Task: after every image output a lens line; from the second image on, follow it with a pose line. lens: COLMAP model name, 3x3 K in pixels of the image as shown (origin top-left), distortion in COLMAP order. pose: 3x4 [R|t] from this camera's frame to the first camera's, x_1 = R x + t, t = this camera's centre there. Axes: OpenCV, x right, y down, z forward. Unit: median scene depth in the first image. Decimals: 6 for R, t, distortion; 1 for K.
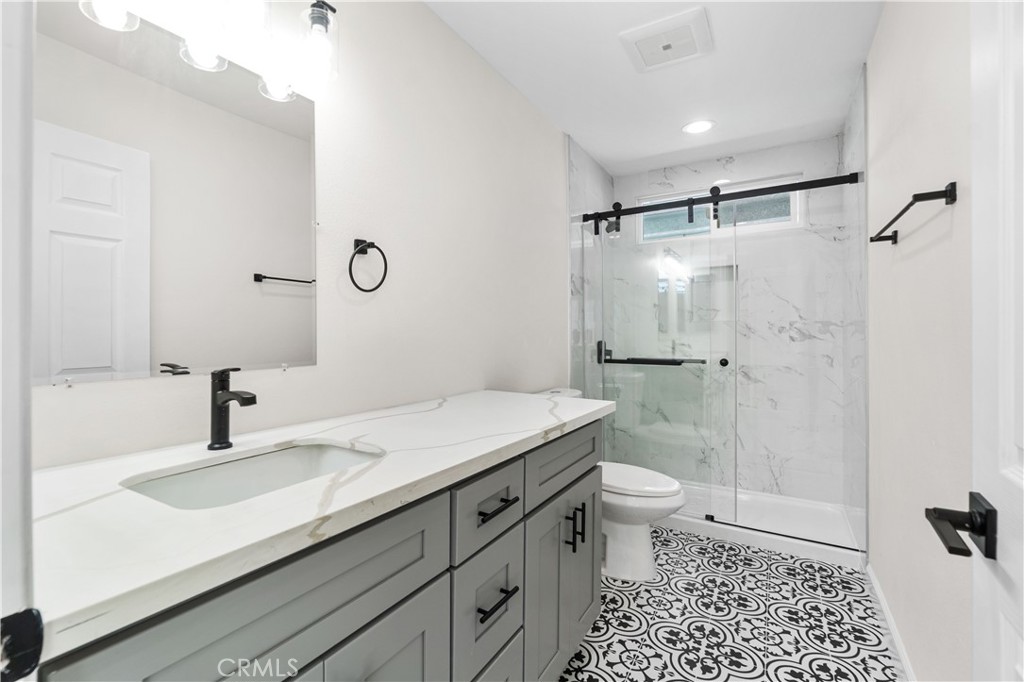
lens RADIAL K [[454.5, 0, 498.5], [0, 454.5, 325.9], [0, 0, 1]] dist [-0.000820, 0.000043]
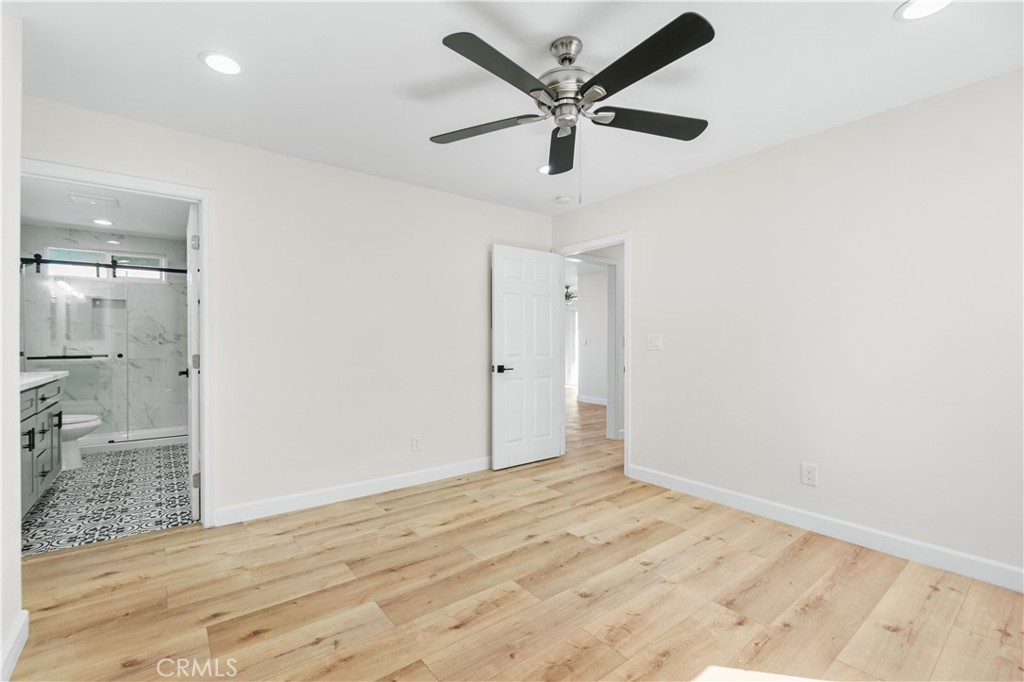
lens RADIAL K [[454.5, 0, 511.2], [0, 454.5, 337.5], [0, 0, 1]] dist [-0.000820, 0.000043]
pose [[0.341505, 0.007306, 0.939852, -0.532764], [-0.012921, 0.999912, -0.003078, -0.006952], [-0.939791, -0.011093, 0.341569, -0.865250]]
